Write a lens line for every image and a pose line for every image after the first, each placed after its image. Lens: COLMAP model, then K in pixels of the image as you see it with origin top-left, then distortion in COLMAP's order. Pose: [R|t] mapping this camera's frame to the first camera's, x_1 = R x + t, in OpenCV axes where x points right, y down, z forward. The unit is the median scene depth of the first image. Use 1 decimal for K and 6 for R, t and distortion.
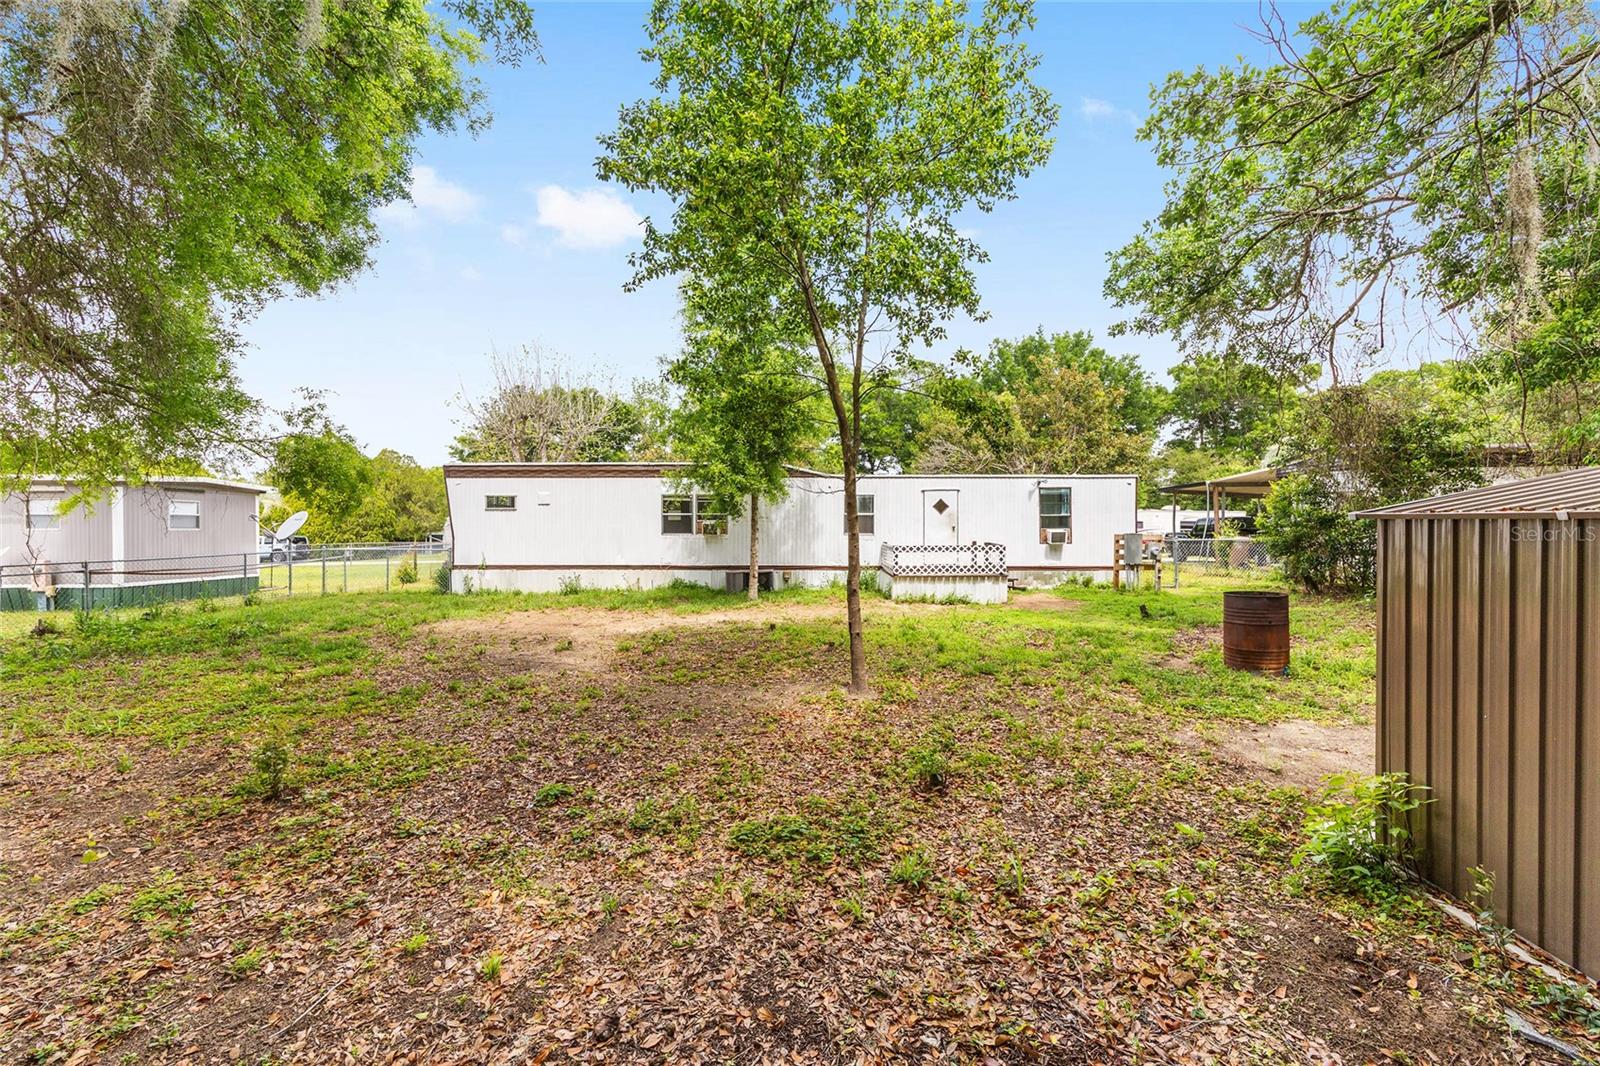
lens RADIAL K [[641.5, 0, 798.9], [0, 641.5, 536.9], [0, 0, 1]] dist [-0.004877, 0.002477]
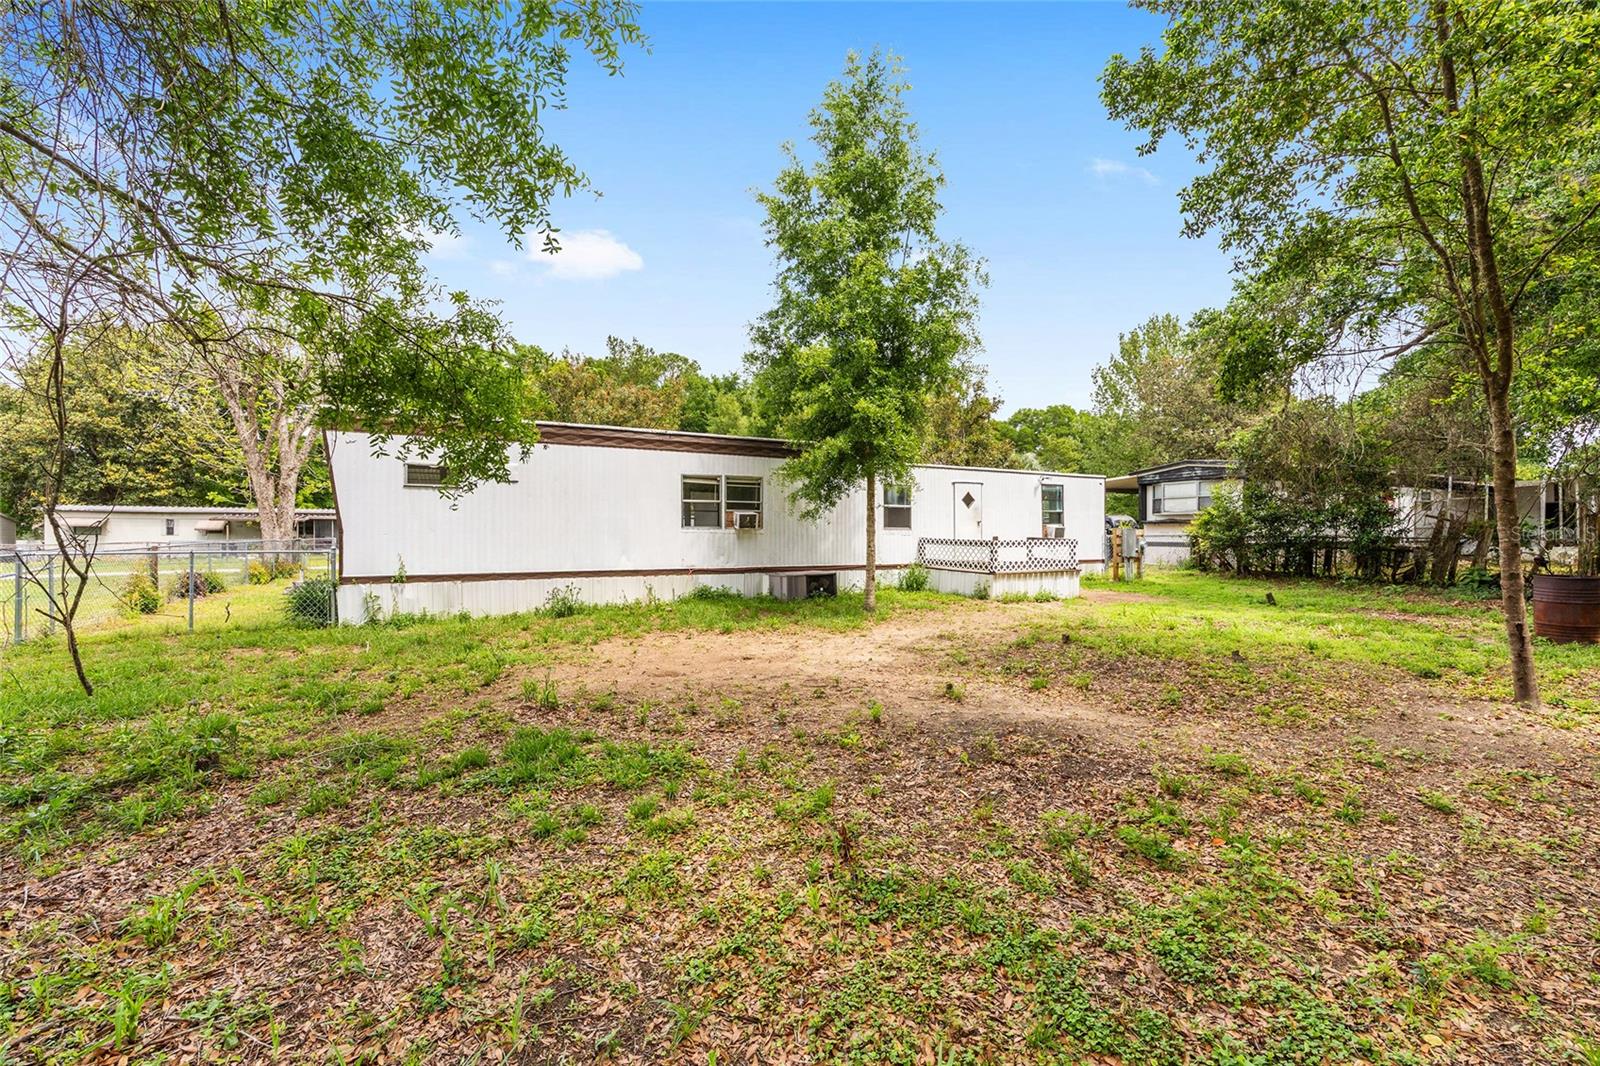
lens RADIAL K [[641.5, 0, 800.2], [0, 641.5, 532.0], [0, 0, 1]] dist [-0.004877, 0.002477]
pose [[0.885391, 0.002268, 0.464842, -0.440248], [0.003385, 0.999930, -0.011325, 0.010150], [-0.464835, 0.011600, 0.885321, 0.275591]]
